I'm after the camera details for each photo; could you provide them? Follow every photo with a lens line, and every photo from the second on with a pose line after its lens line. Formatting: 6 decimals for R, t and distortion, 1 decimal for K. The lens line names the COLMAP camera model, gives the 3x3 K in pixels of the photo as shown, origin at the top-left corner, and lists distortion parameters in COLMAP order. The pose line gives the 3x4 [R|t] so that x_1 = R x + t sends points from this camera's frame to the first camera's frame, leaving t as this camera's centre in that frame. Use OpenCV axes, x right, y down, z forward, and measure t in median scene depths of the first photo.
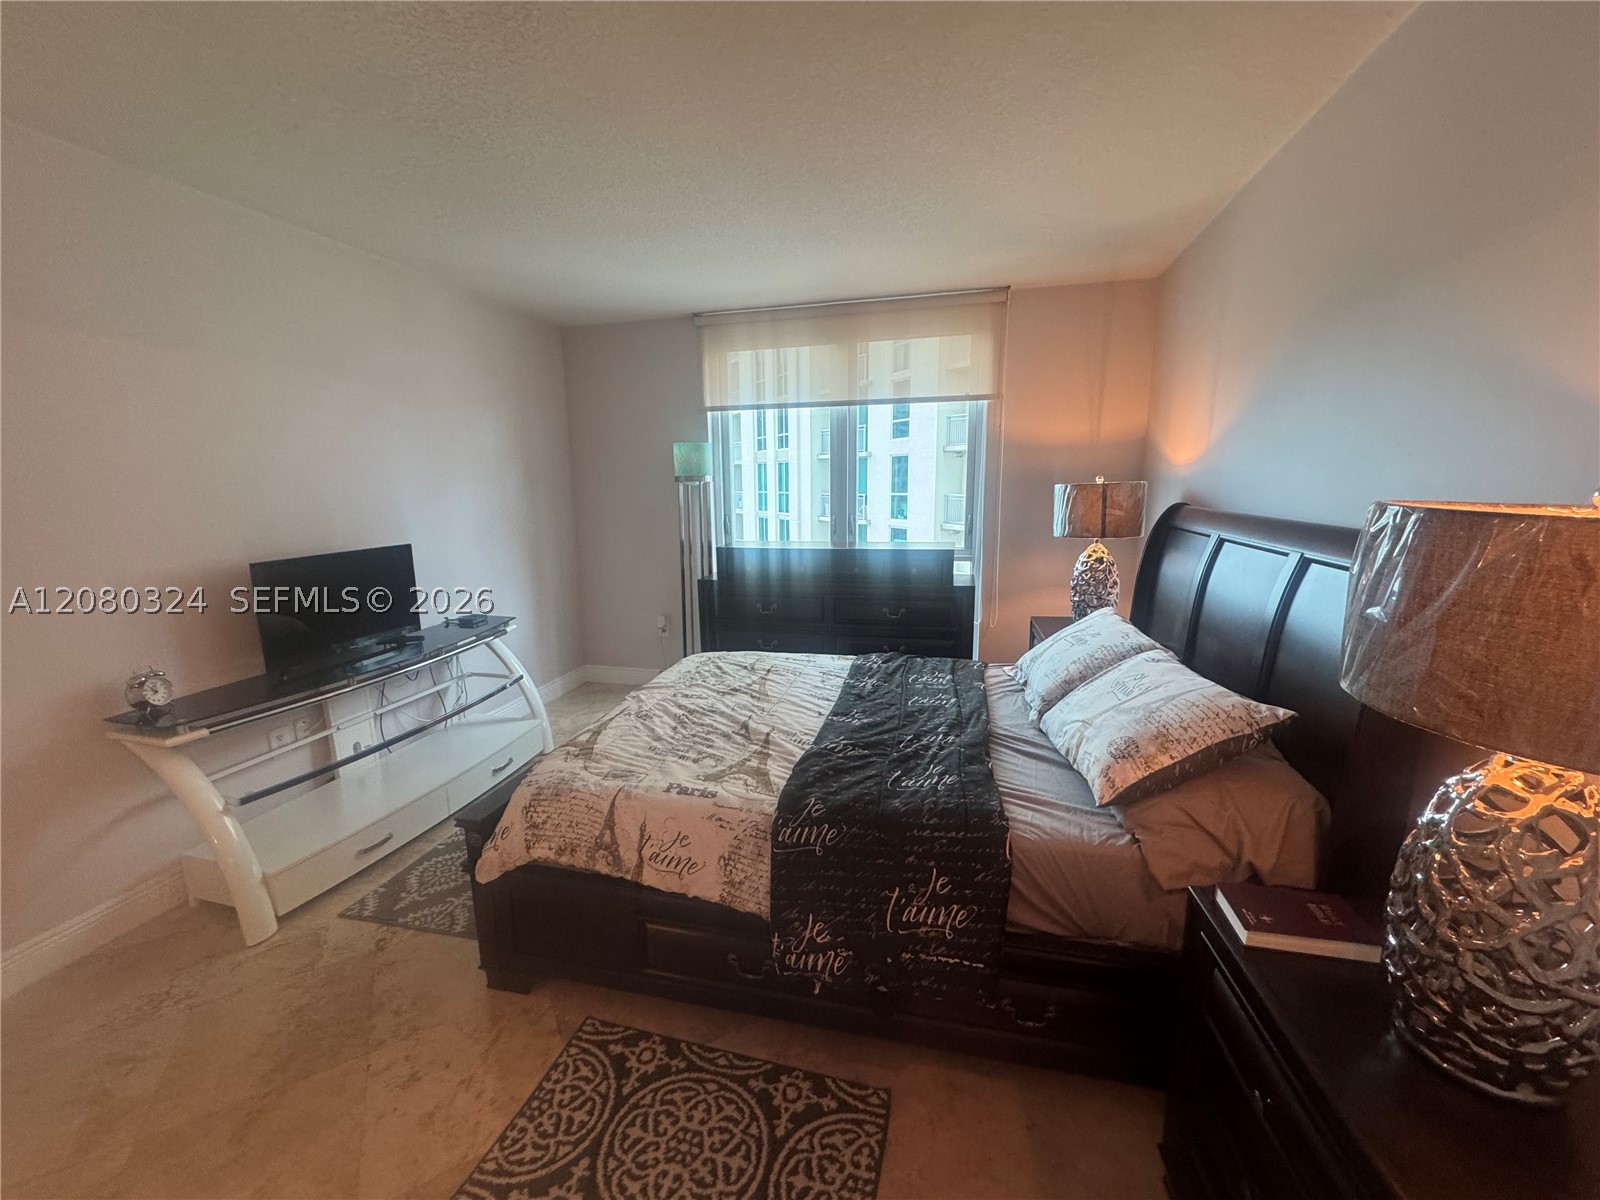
lens RADIAL K [[644.5, 0, 796.2], [0, 644.5, 598.4], [0, 0, 1]] dist [-0.000105, 0.000126]
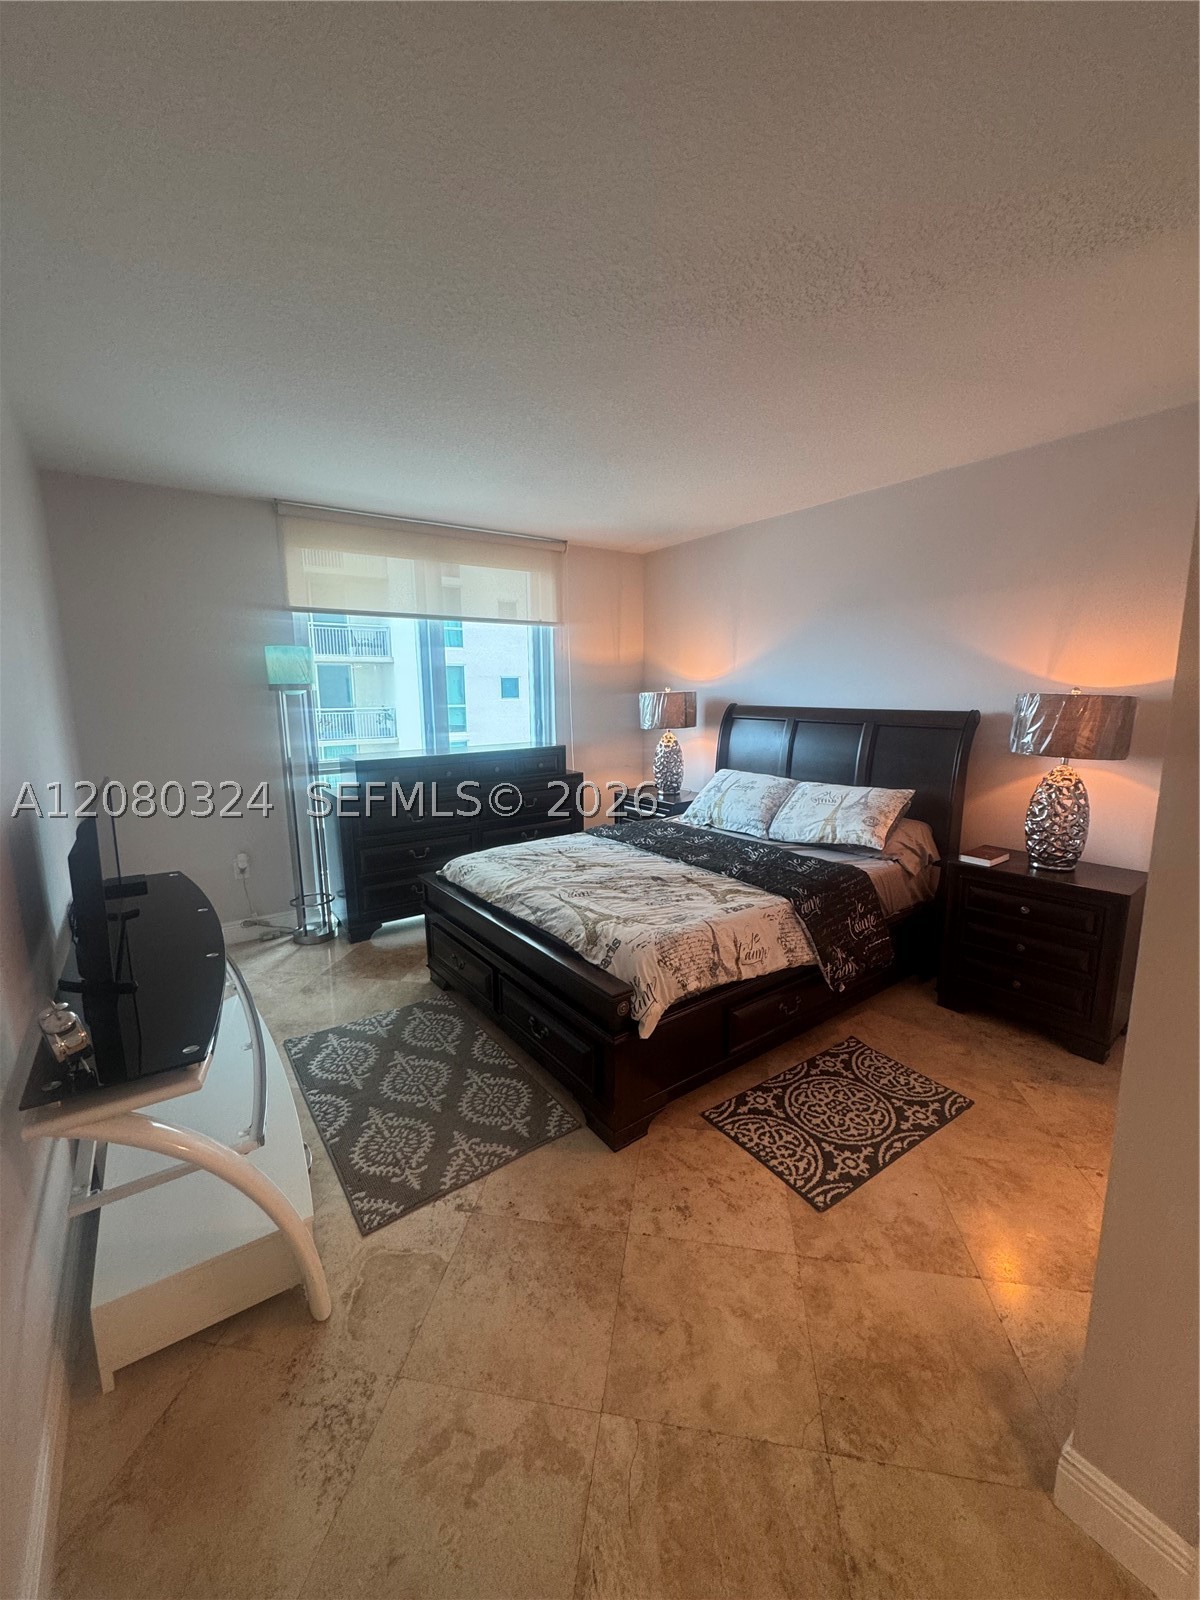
lens RADIAL K [[644.5, 0, 600.5], [0, 644.5, 802.7], [0, 0, 1]] dist [-0.000105, 0.000126]
pose [[0.638122, -0.126105, 0.759538, -1.079217], [0.139955, 0.989059, 0.046630, -0.023670], [-0.757108, 0.076545, 0.648790, 0.240991]]
